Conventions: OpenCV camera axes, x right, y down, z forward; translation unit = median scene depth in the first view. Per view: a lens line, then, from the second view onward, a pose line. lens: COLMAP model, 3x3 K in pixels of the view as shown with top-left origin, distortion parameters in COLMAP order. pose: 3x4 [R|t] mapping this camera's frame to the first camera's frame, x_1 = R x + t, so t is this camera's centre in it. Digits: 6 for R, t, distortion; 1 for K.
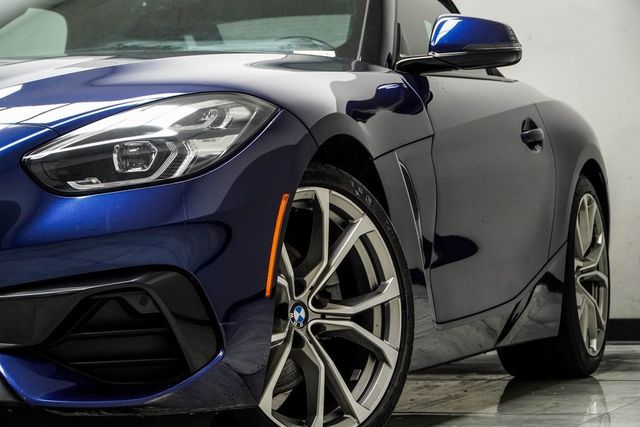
lens RADIAL K [[2351.8, 0, 319.8], [0, 2351.8, 218.3], [0, 0, 1]] dist [-0.875066, 0.000000]
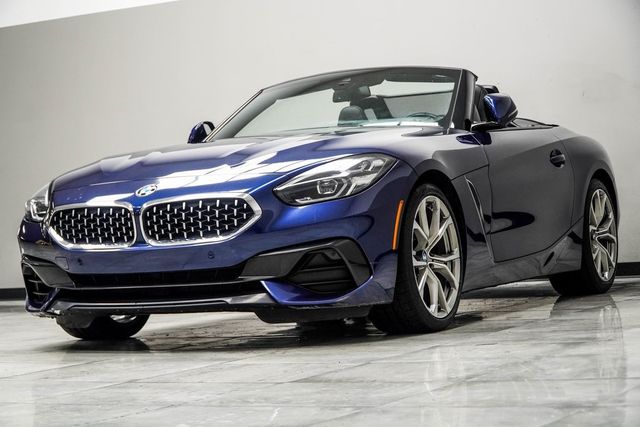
lens RADIAL K [[1573.2, 0, 317.4], [0, 1573.2, 213.7], [0, 0, 1]] dist [-0.274869, 0.000000]
pose [[0.993477, -0.041152, -0.106349, 0.059520], [0.041359, 0.999144, -0.000263, -0.001360], [0.106269, -0.004137, 0.994329, -0.400716]]
